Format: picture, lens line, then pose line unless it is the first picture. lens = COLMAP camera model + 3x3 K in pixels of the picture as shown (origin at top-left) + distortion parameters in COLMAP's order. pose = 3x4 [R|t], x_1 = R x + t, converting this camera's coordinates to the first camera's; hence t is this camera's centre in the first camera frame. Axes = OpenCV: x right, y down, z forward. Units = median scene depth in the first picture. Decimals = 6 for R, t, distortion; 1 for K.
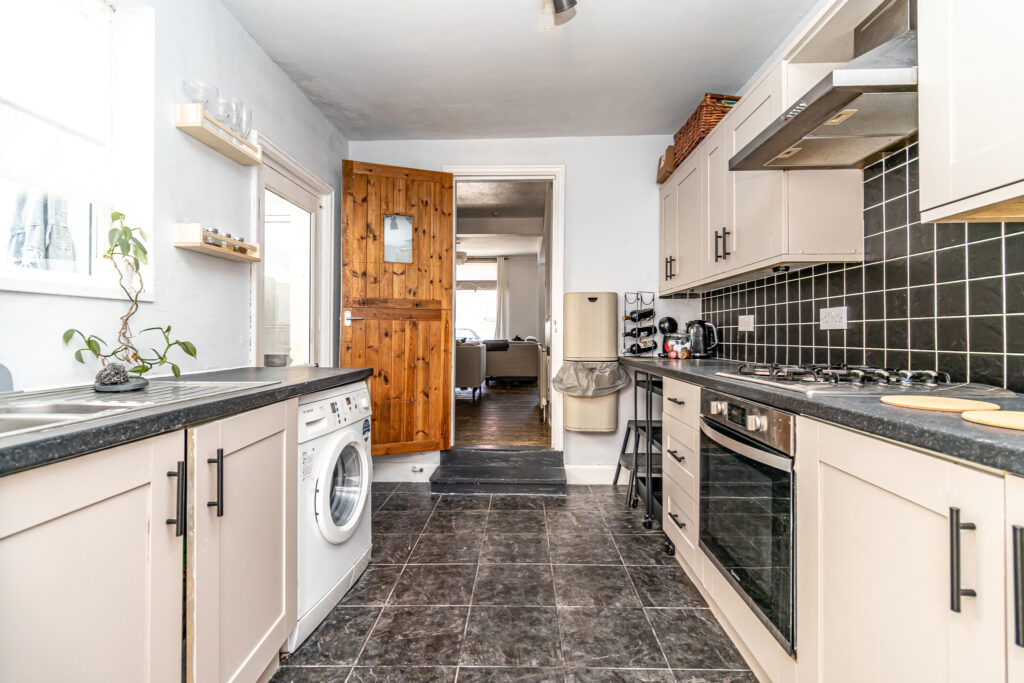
lens RADIAL K [[465.4, 0, 512.2], [0, 465.4, 326.9], [0, 0, 1]] dist [0.001847, 0.000254]
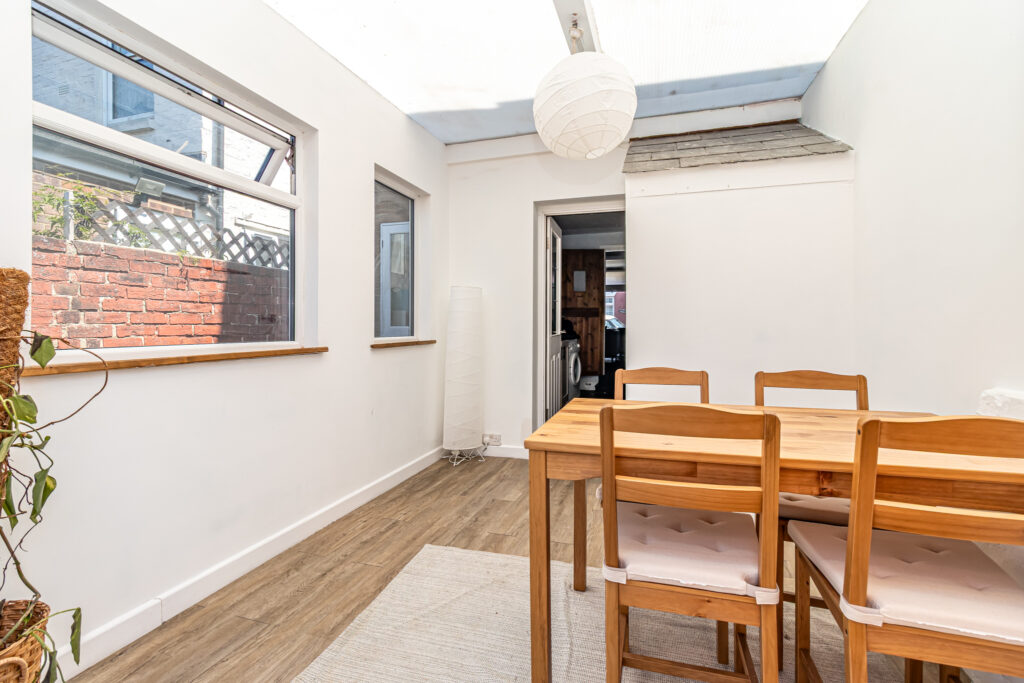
lens RADIAL K [[465.4, 0, 512.2], [0, 465.4, 326.9], [0, 0, 1]] dist [0.001847, 0.000254]
pose [[0.949284, 0.001965, -0.314413, 0.153559], [0.003031, 0.999877, 0.015399, -0.001674], [0.314405, -0.015571, 0.949161, -1.240595]]
